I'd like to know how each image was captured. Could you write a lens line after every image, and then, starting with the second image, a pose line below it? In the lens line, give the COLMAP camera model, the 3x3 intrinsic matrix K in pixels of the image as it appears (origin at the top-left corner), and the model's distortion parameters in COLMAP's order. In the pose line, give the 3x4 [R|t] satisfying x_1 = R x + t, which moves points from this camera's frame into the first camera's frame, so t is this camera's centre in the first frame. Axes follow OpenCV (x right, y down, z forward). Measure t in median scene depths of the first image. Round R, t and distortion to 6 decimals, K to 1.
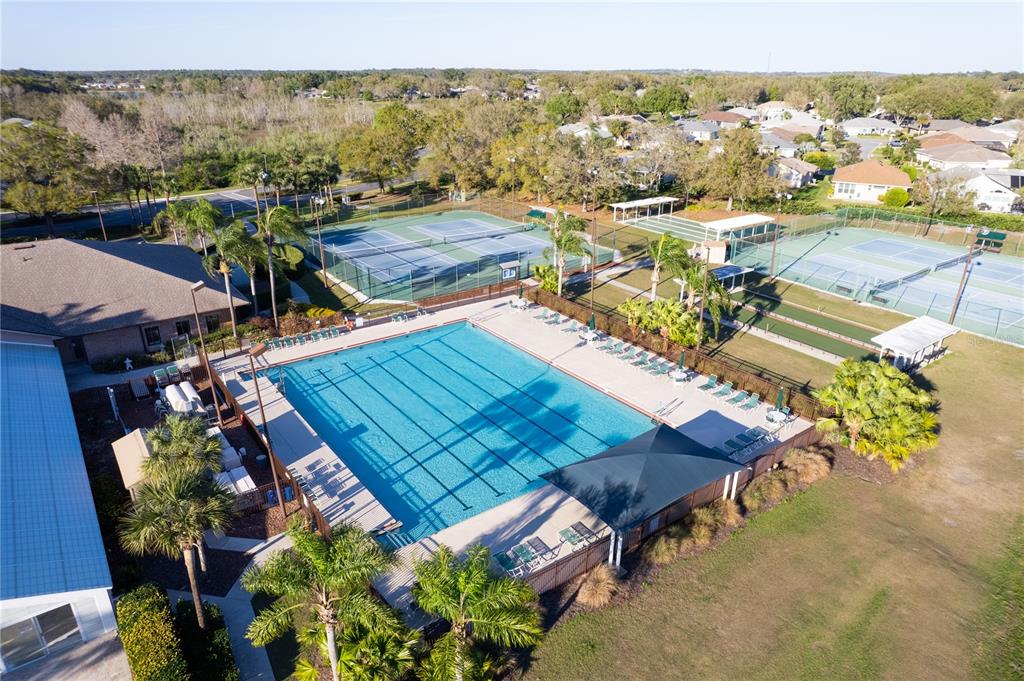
lens RADIAL K [[672.0, 0, 512.0], [0, 672.0, 340.5], [0, 0, 1]] dist [-0.082211, 0.077835]
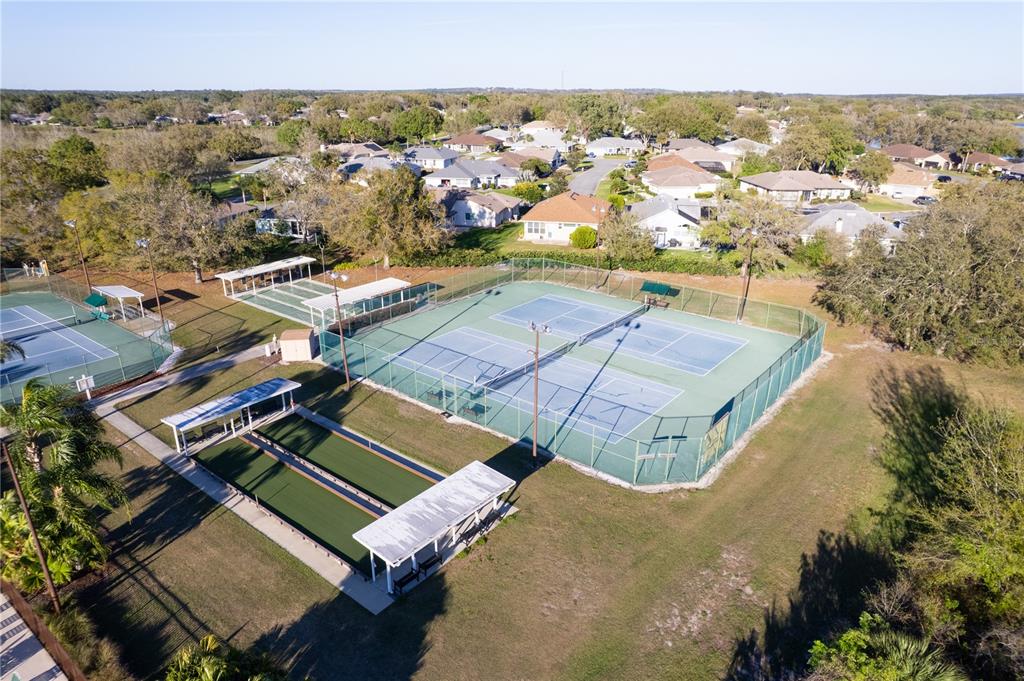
lens RADIAL K [[672.0, 0, 512.0], [0, 672.0, 340.5], [0, 0, 1]] dist [-0.082211, 0.077835]
pose [[0.965931, -0.091082, 0.242243, 0.290628], [0.097090, 0.995191, -0.012958, -0.086486], [-0.239898, 0.036037, 0.970129, 0.178360]]
